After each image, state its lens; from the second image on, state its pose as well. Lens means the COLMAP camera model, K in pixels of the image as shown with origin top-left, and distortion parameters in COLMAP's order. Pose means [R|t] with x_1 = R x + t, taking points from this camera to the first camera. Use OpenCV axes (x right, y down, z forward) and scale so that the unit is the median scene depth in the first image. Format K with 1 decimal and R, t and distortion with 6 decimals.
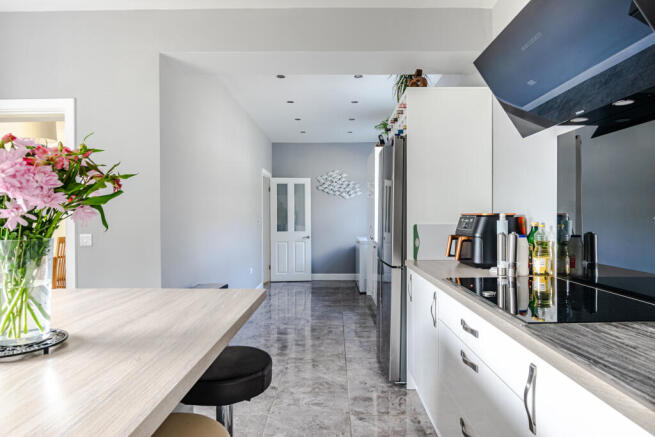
lens RADIAL K [[402.0, 0, 329.9], [0, 402.0, 208.4], [0, 0, 1]] dist [-0.002363, -0.000189]
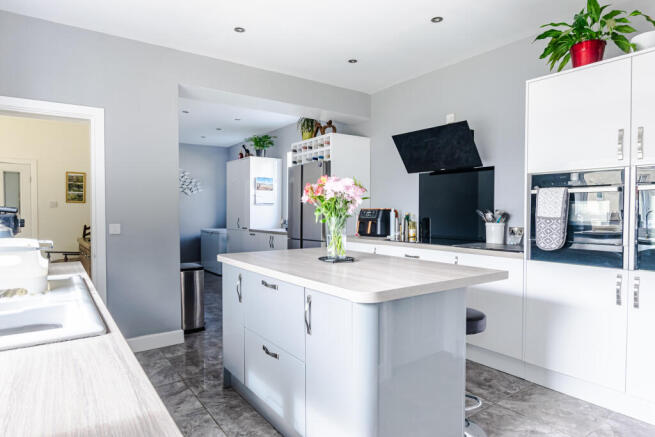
lens RADIAL K [[393.3, 0, 327.5], [0, 393.3, 218.5], [0, 0, 1]] dist [-0.002497, -0.001003]
pose [[0.811546, -0.009491, 0.584211, -0.931511], [-0.013355, 0.999306, 0.034787, -0.002600], [-0.584135, -0.036033, 0.810856, -0.384735]]
